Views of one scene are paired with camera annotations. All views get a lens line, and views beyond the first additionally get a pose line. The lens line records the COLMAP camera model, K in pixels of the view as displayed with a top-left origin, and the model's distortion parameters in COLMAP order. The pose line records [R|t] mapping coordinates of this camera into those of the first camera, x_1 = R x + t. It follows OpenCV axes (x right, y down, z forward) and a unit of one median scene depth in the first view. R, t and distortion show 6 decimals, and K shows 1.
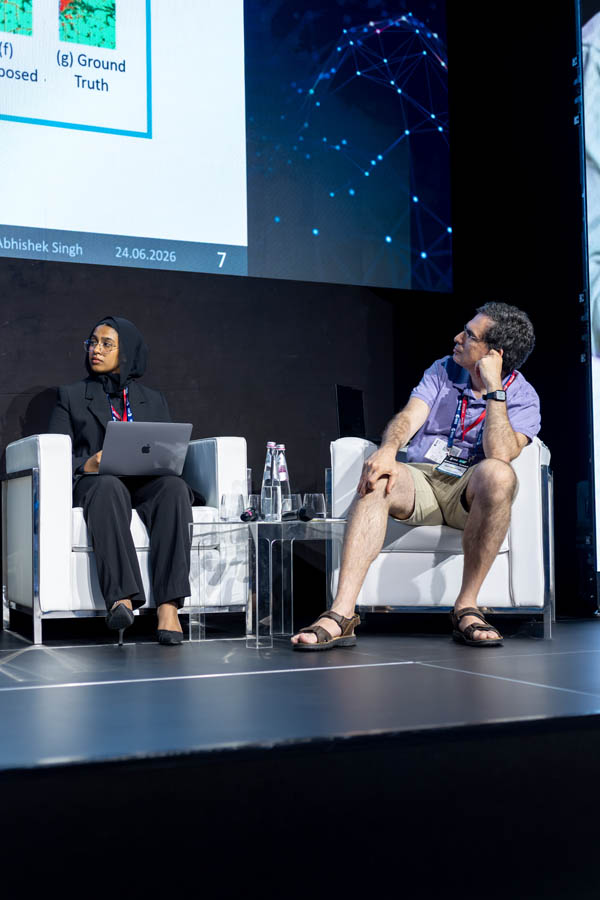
lens RADIAL K [[1302.1, 0, 300.0], [0, 1302.1, 450.0], [0, 0, 1]] dist [0.013901, 0.001251]
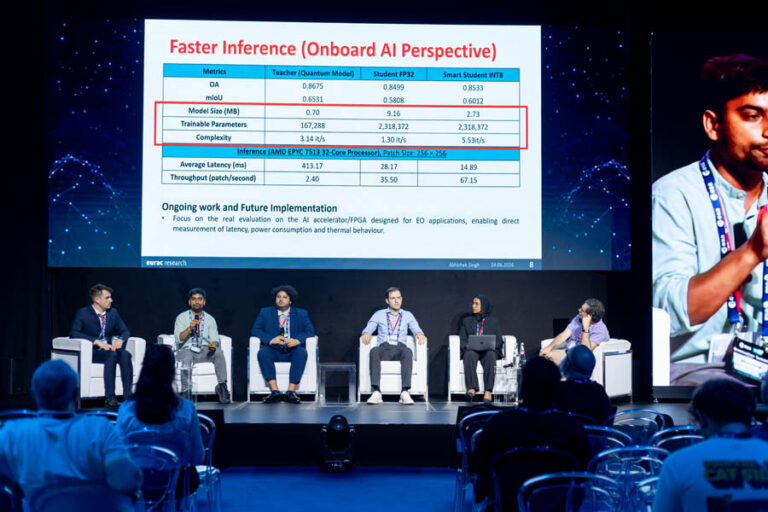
lens RADIAL K [[1111.1, 0, 384.0], [0, 1111.1, 256.0], [0, 0, 1]] dist [0.013901, 0.001251]
pose [[0.894869, 0.004841, -0.446302, 0.735299], [0.010555, 0.999432, 0.032004, -0.251602], [0.446204, -0.033350, 0.894310, -1.281999]]
